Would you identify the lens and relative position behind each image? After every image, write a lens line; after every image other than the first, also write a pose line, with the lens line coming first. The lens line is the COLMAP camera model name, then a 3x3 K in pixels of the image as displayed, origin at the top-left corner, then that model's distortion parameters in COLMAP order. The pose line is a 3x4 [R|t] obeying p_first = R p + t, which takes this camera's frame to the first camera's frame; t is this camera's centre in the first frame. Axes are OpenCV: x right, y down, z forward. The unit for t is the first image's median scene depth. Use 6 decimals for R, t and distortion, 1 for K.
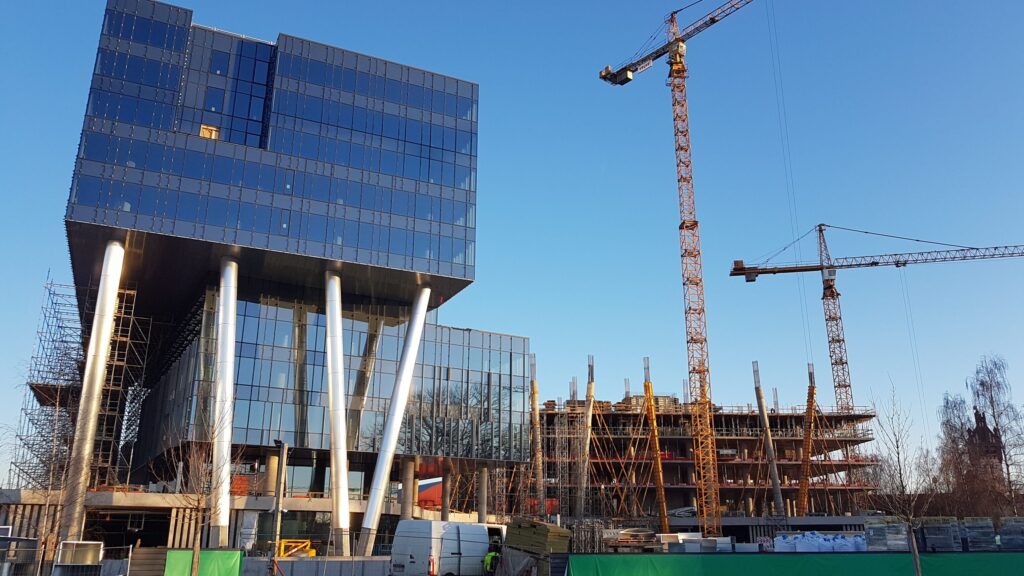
lens RADIAL K [[794.8, 0, 512.0], [0, 794.8, 288.0], [0, 0, 1]] dist [0.000050, 0.000662]
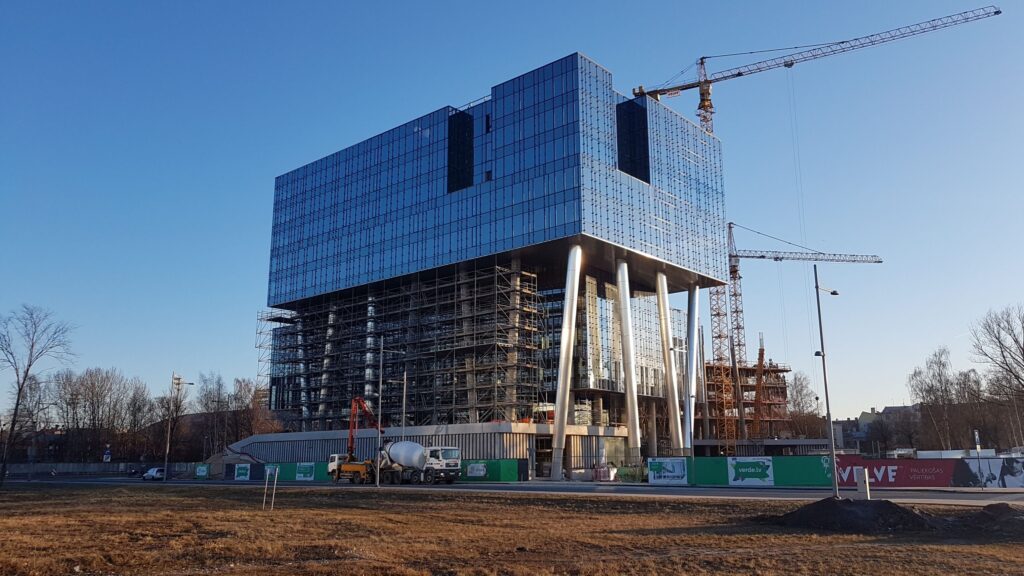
lens RADIAL K [[794.8, 0, 512.0], [0, 794.8, 288.0], [0, 0, 1]] dist [0.000050, 0.000662]
pose [[0.914138, 0.074141, 0.398565, -0.483479], [-0.112637, 0.990875, 0.074021, -0.030477], [-0.389440, -0.112559, 0.914148, -0.088263]]
